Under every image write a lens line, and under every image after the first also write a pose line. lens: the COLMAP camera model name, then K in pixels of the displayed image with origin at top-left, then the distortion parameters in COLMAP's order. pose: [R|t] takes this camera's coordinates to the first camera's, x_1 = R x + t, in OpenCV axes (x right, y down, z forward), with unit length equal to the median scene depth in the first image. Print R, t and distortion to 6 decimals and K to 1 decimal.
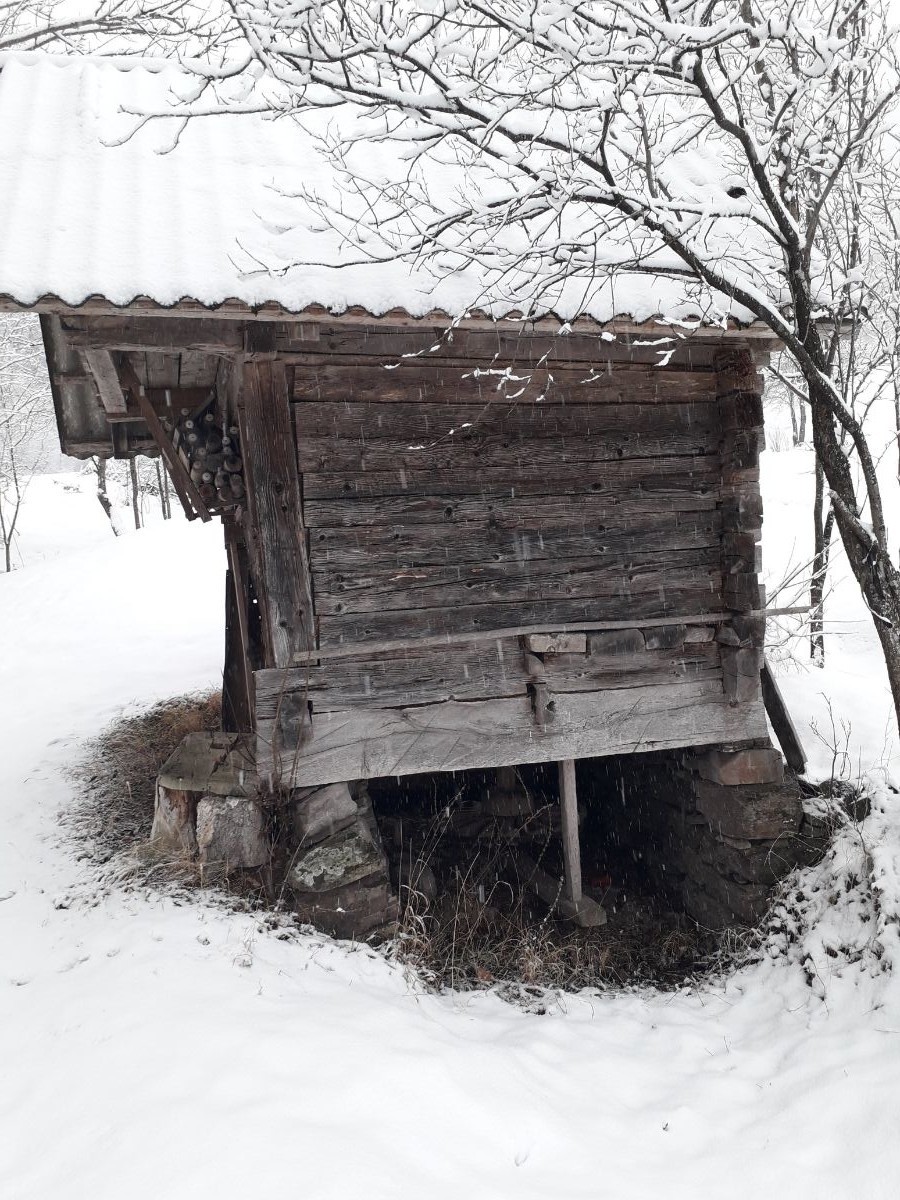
lens RADIAL K [[924.1, 0, 450.0], [0, 924.1, 600.0], [0, 0, 1]] dist [0.209650, -0.516407]
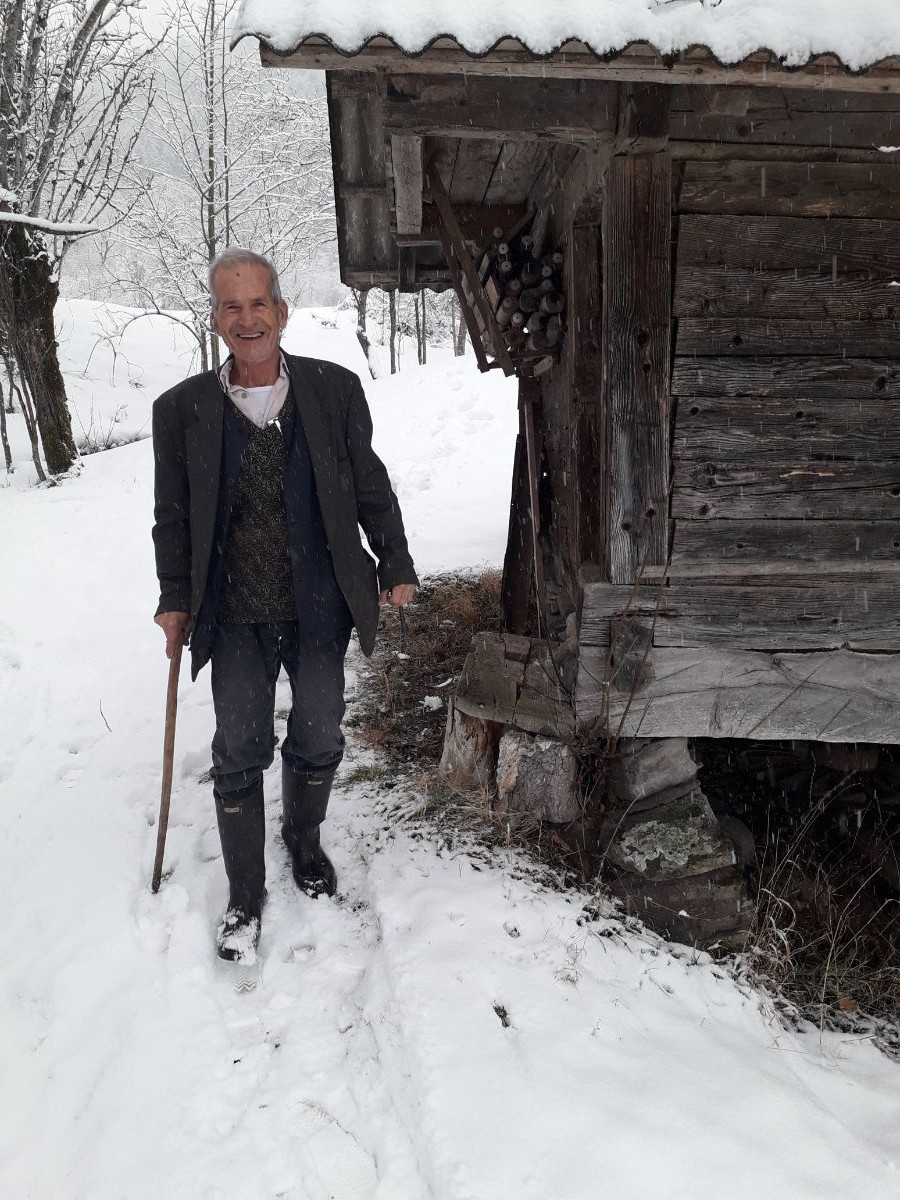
lens RADIAL K [[967.5, 0, 479.6], [0, 967.5, 599.1], [0, 0, 1]] dist [0.072416, -0.093310]
pose [[0.973127, 0.107395, -0.203691, -0.129483], [-0.076999, 0.985423, 0.151699, -0.024791], [0.217014, -0.131938, 0.967211, 0.211676]]
